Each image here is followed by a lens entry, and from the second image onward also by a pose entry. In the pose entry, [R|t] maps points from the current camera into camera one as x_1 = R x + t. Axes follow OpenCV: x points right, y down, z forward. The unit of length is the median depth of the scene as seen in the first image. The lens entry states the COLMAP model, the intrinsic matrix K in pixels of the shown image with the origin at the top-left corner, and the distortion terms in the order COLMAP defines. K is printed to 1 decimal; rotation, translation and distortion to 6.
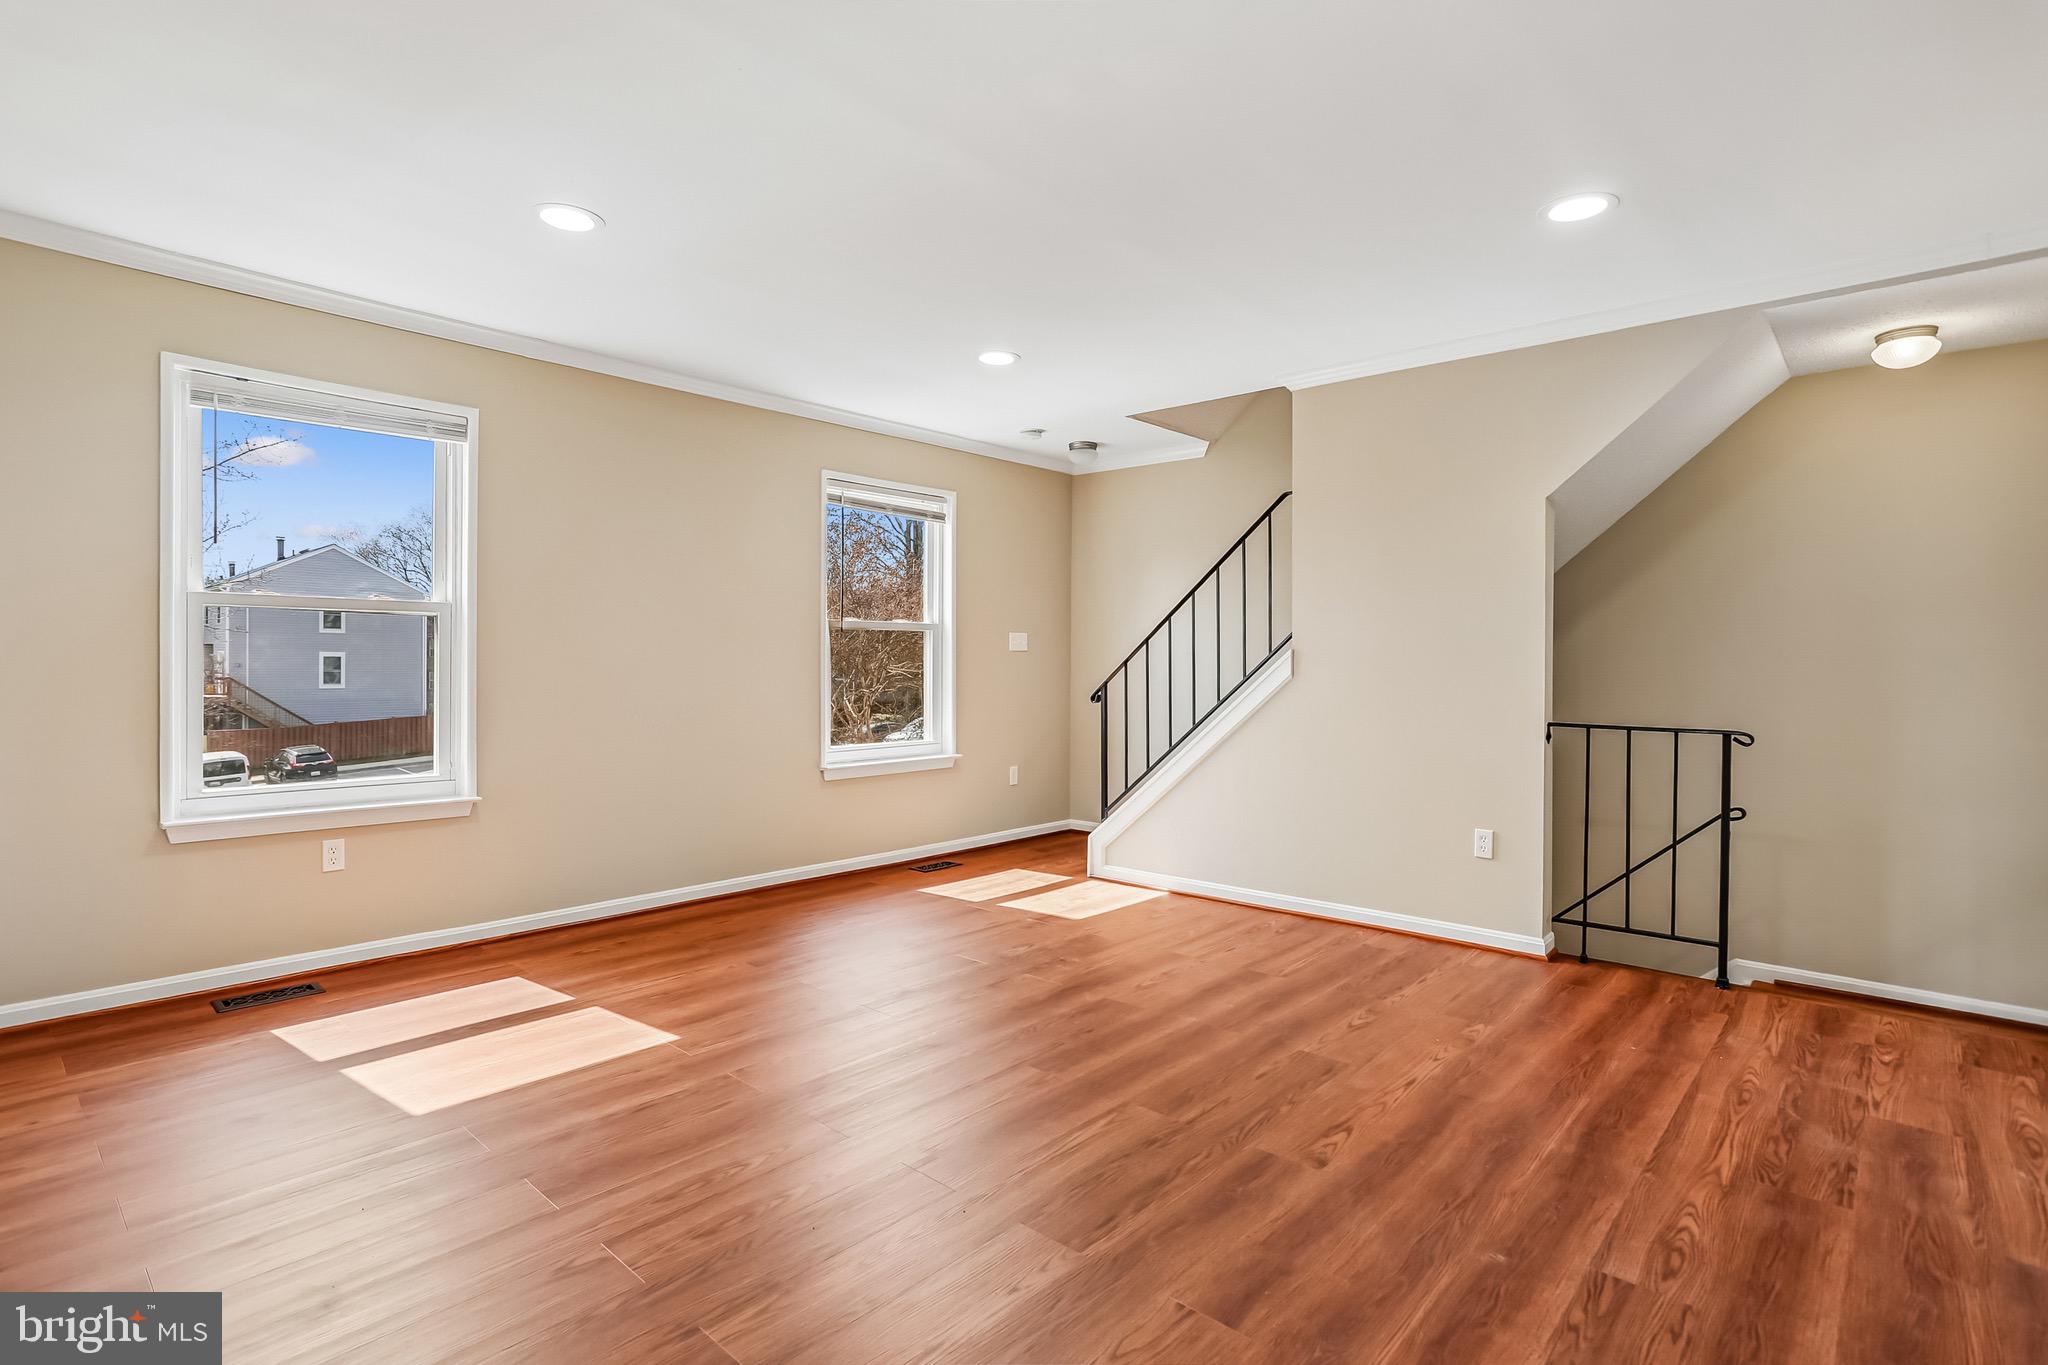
lens RADIAL K [[1014.9, 0, 1033.7], [0, 1014.9, 662.7], [0, 0, 1]] dist [-0.049703, 0.021357]
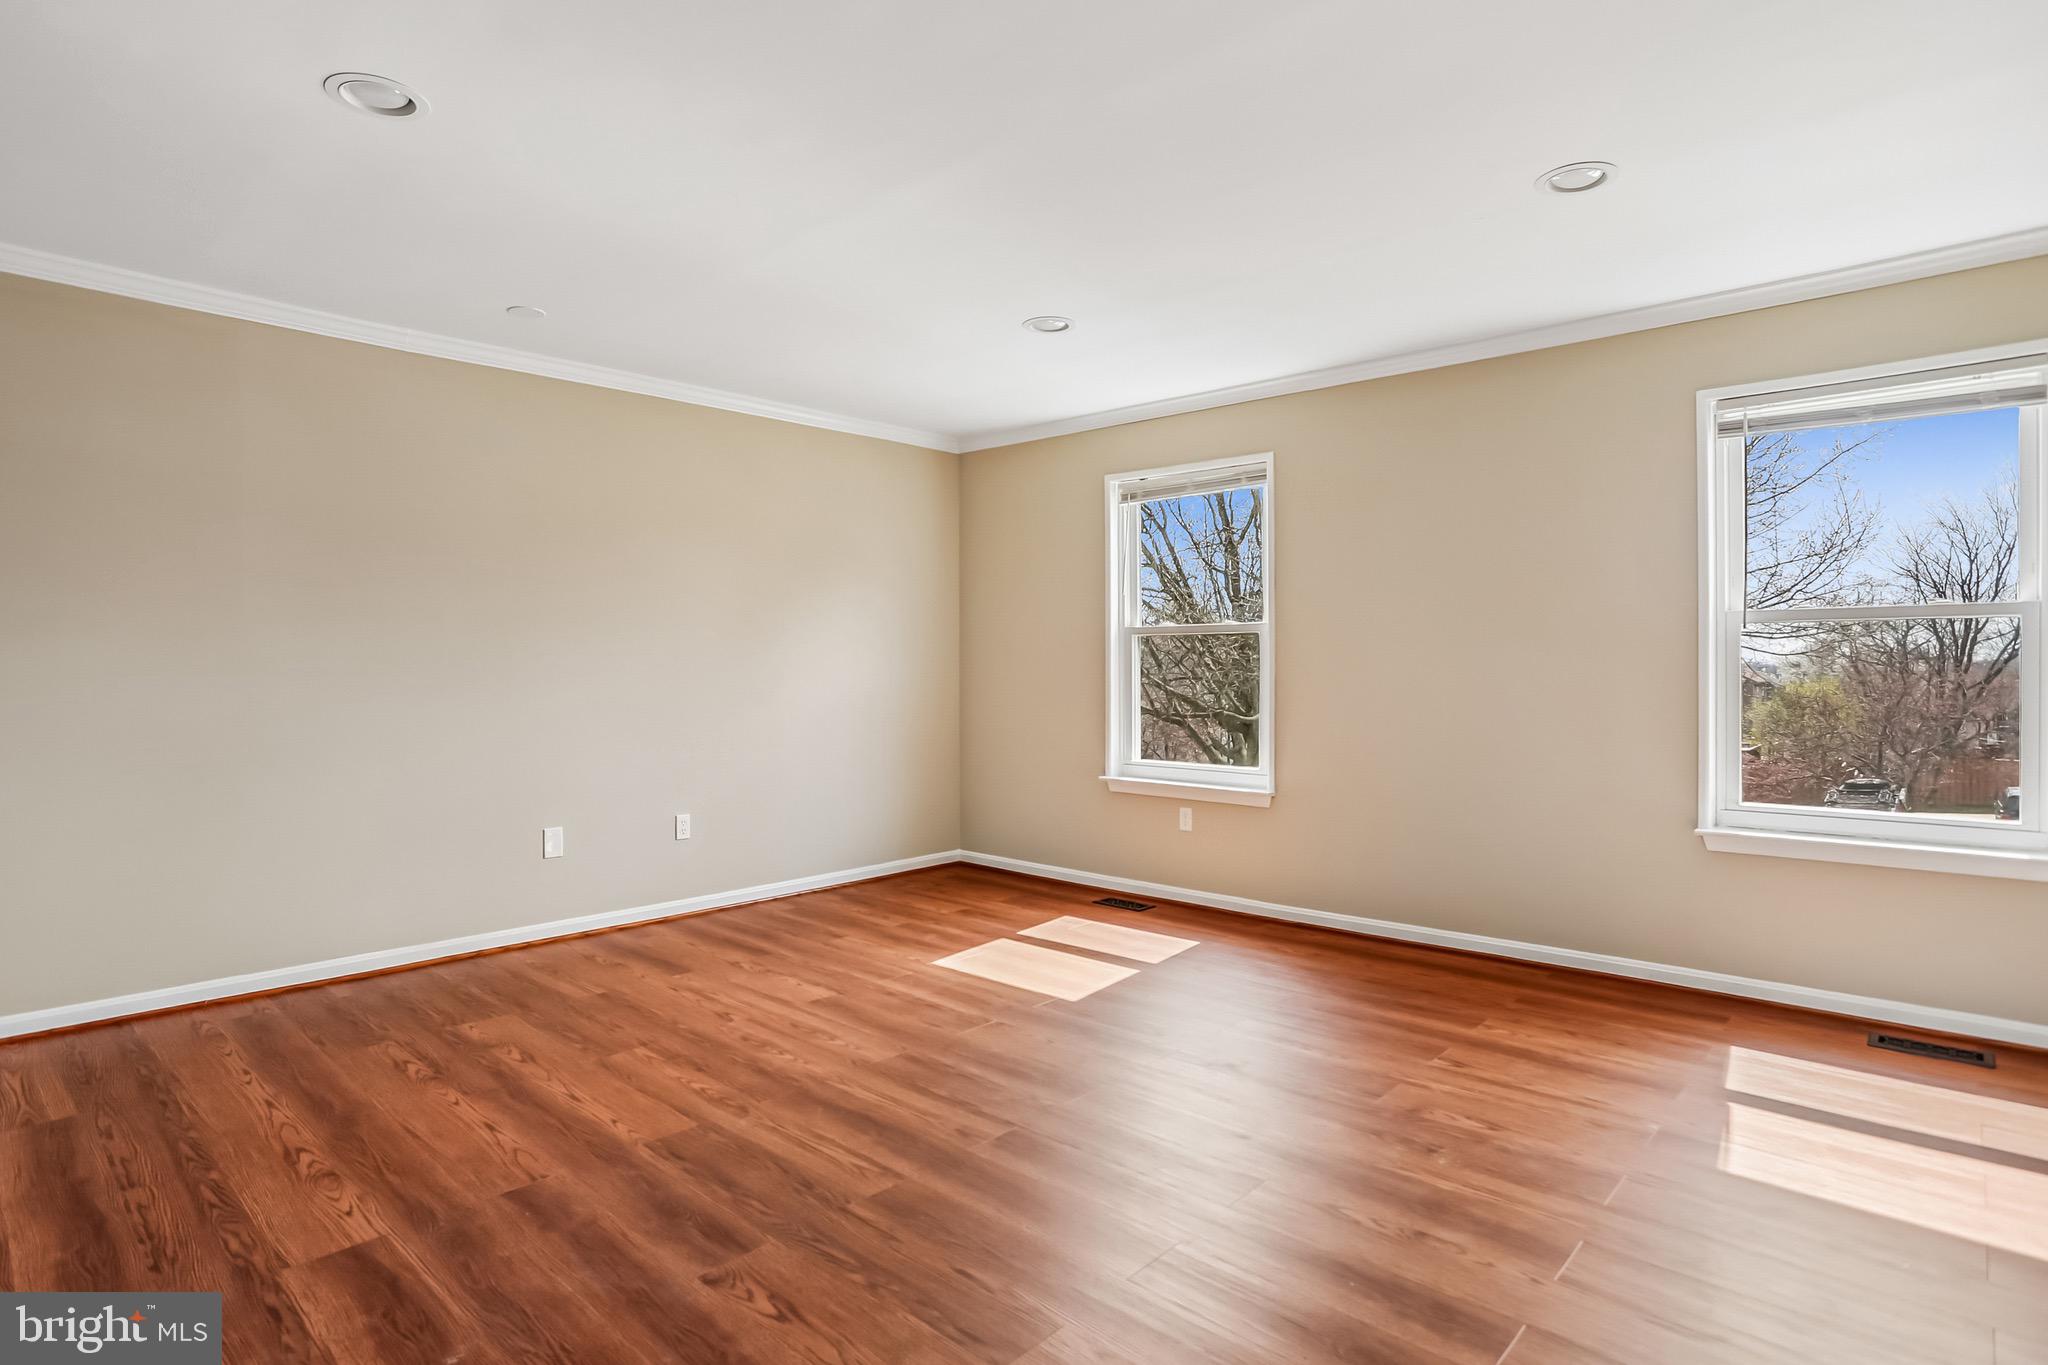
lens RADIAL K [[1065.8, 0, 1024.0], [0, 1065.8, 682.5], [0, 0, 1]] dist [-0.072758, 0.019045]
pose [[-0.021468, 0.004867, -0.999758, 0.806943], [-0.005482, 0.999973, 0.004986, 0.005135], [0.999755, 0.005588, -0.021441, 0.912323]]
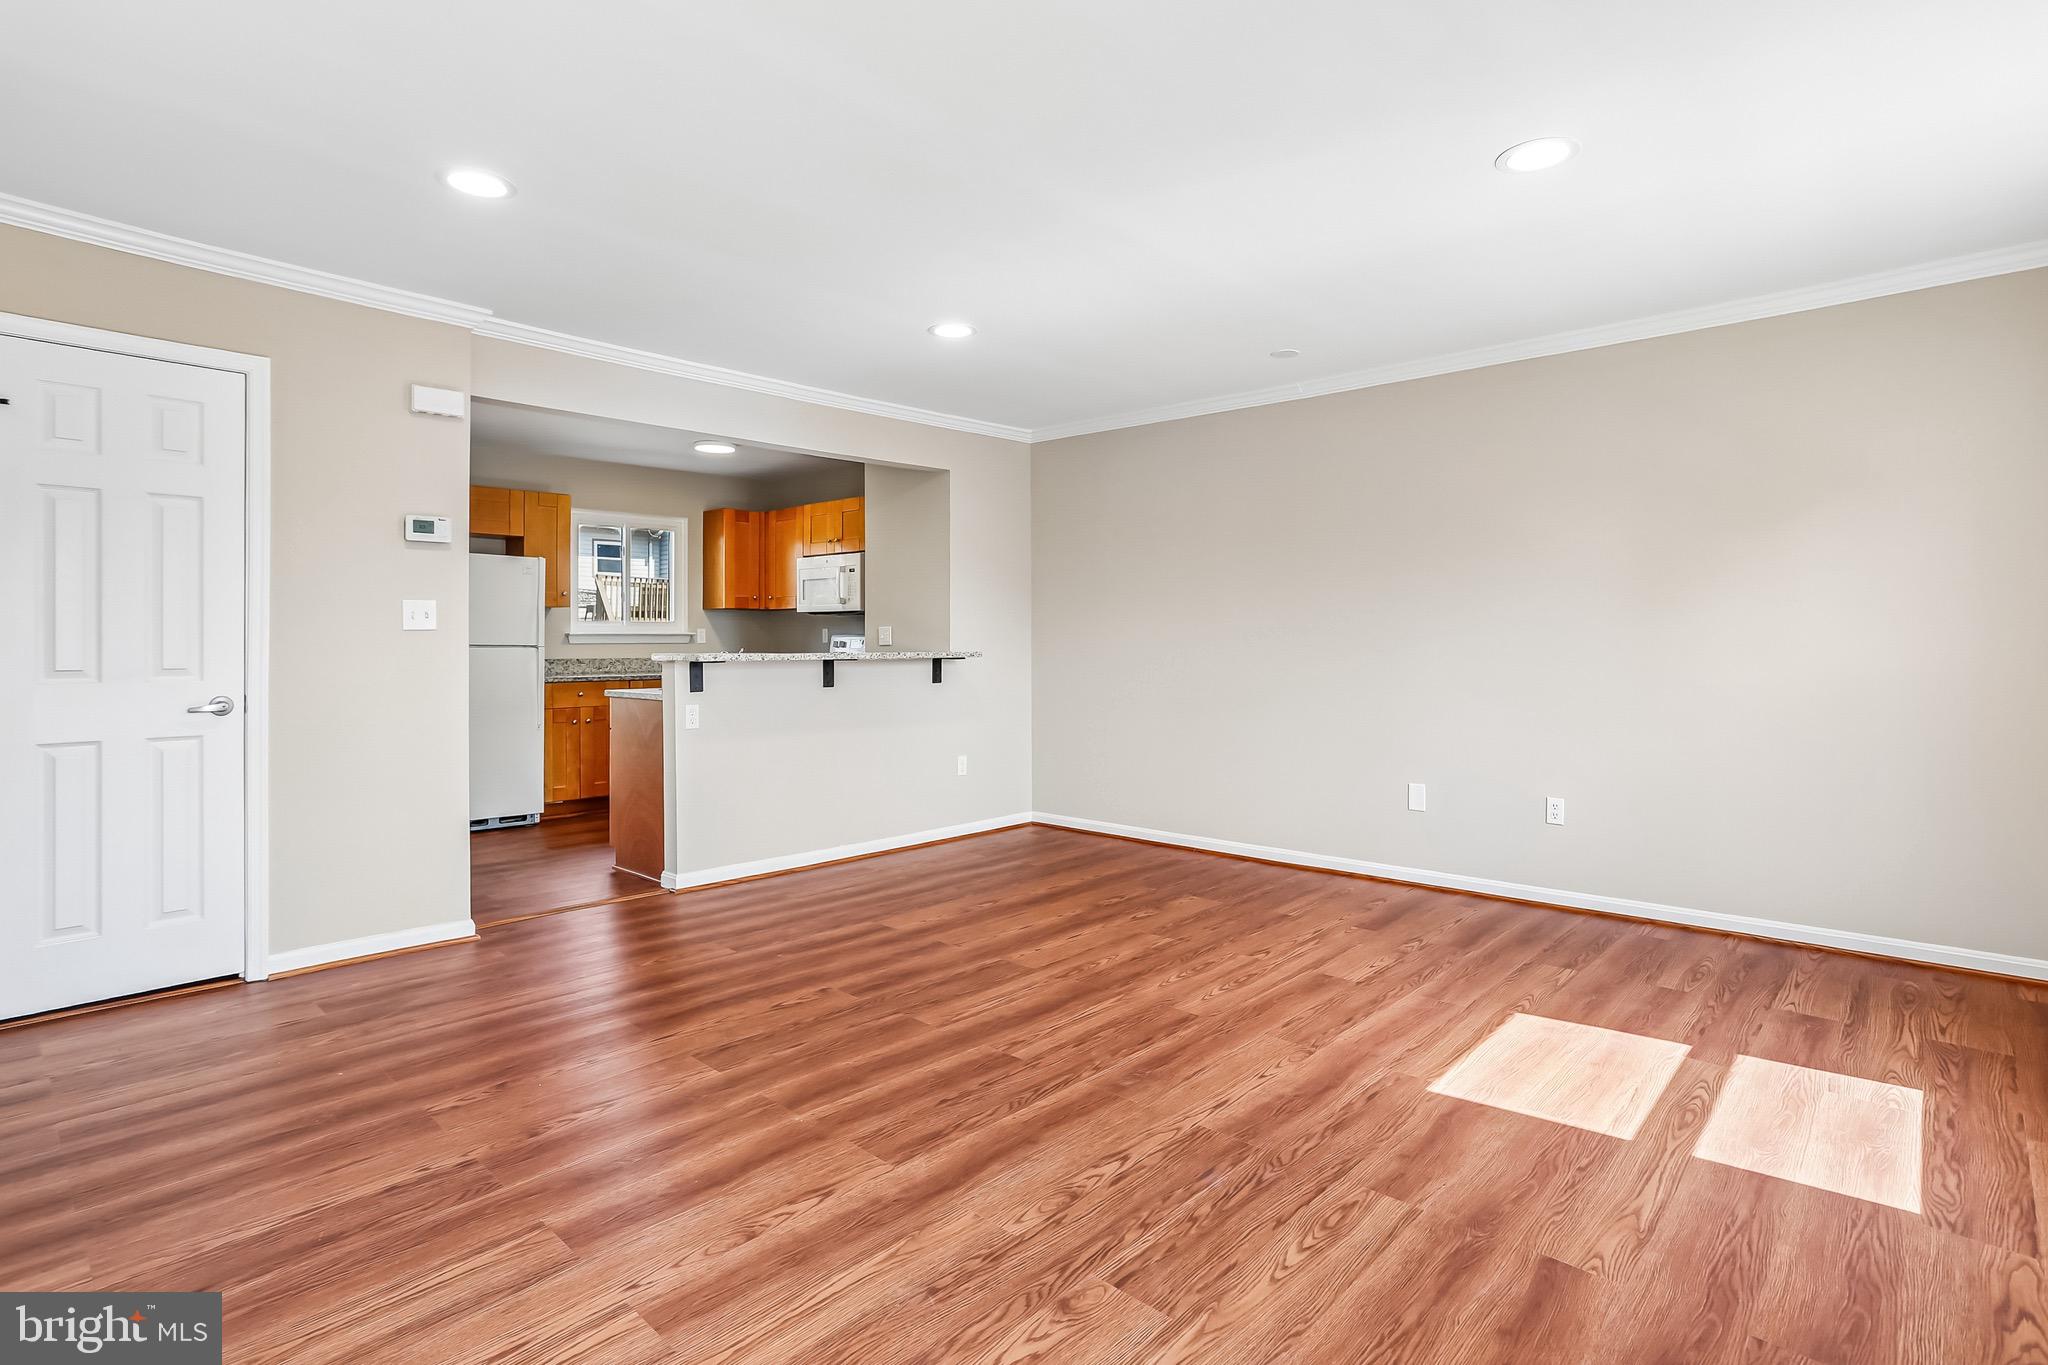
lens RADIAL K [[1014.9, 0, 1033.7], [0, 1014.9, 662.7], [0, 0, 1]] dist [-0.049703, 0.021357]
pose [[-0.999633, -0.008700, 0.025651, -0.033322], [-0.007899, 0.999483, 0.031168, -0.011055], [-0.025909, 0.030954, -0.999185, 1.736722]]
